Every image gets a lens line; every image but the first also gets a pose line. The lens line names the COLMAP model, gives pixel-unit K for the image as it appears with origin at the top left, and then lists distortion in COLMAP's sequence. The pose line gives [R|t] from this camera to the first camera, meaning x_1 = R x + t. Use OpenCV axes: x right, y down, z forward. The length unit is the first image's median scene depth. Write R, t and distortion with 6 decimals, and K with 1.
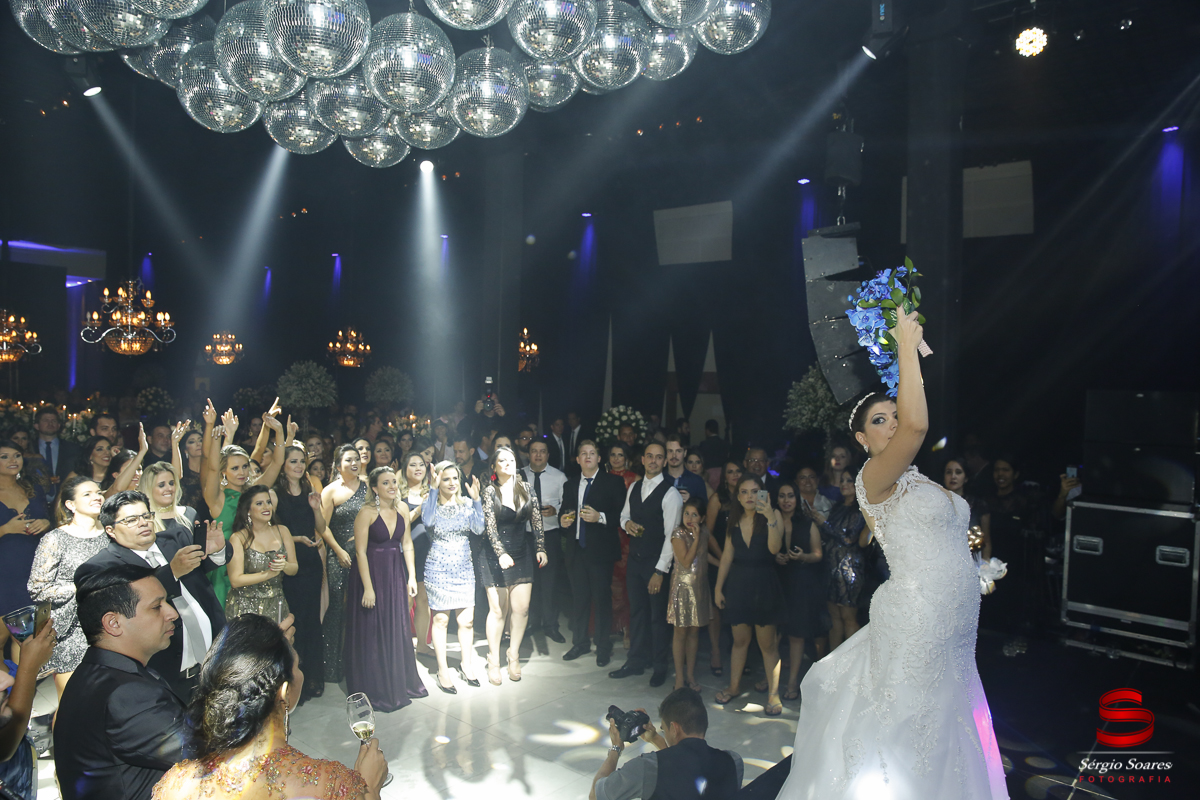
lens RADIAL K [[810.1, 0, 600.0], [0, 810.1, 400.0], [0, 0, 1]] dist [-0.110586, 0.078142]
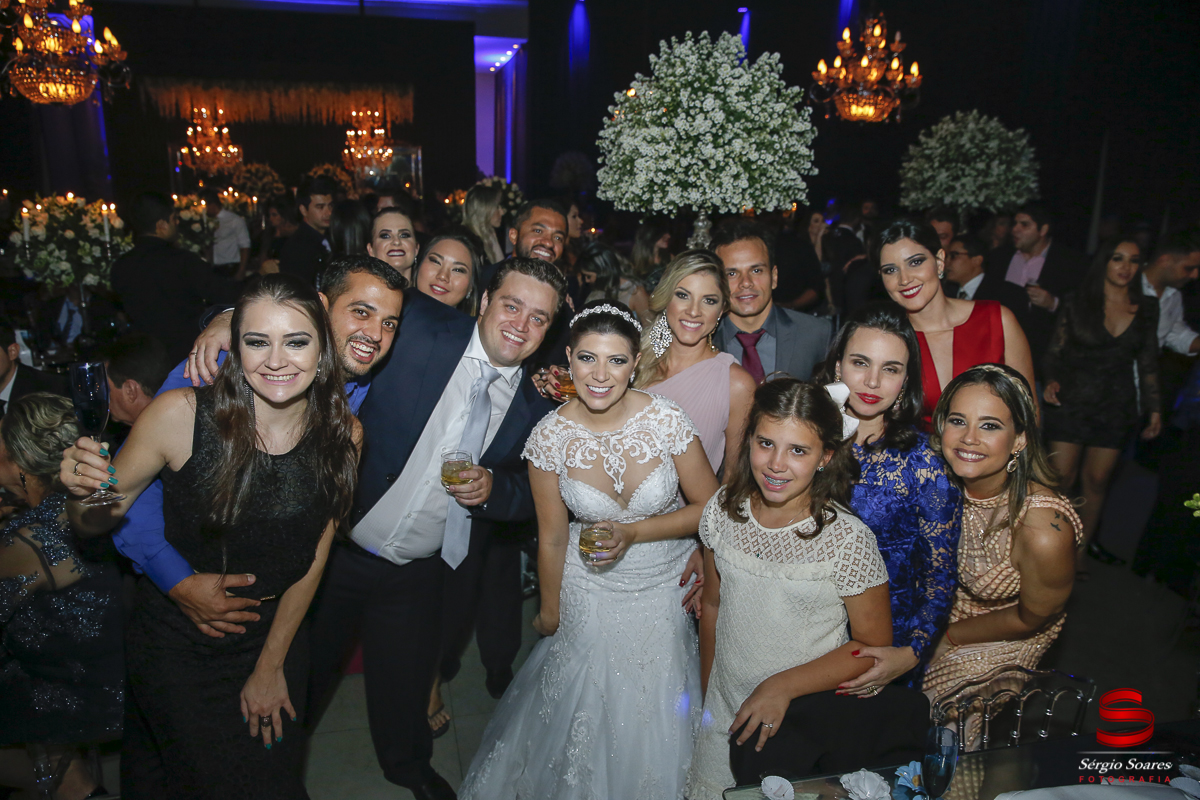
lens RADIAL K [[810.1, 0, 600.0], [0, 810.1, 400.0], [0, 0, 1]] dist [-0.110586, 0.078142]
pose [[0.823127, 0.140760, -0.550136, -0.191096], [-0.015536, 0.974011, 0.225968, 0.008077], [0.567645, -0.177453, 0.803921, 0.606055]]
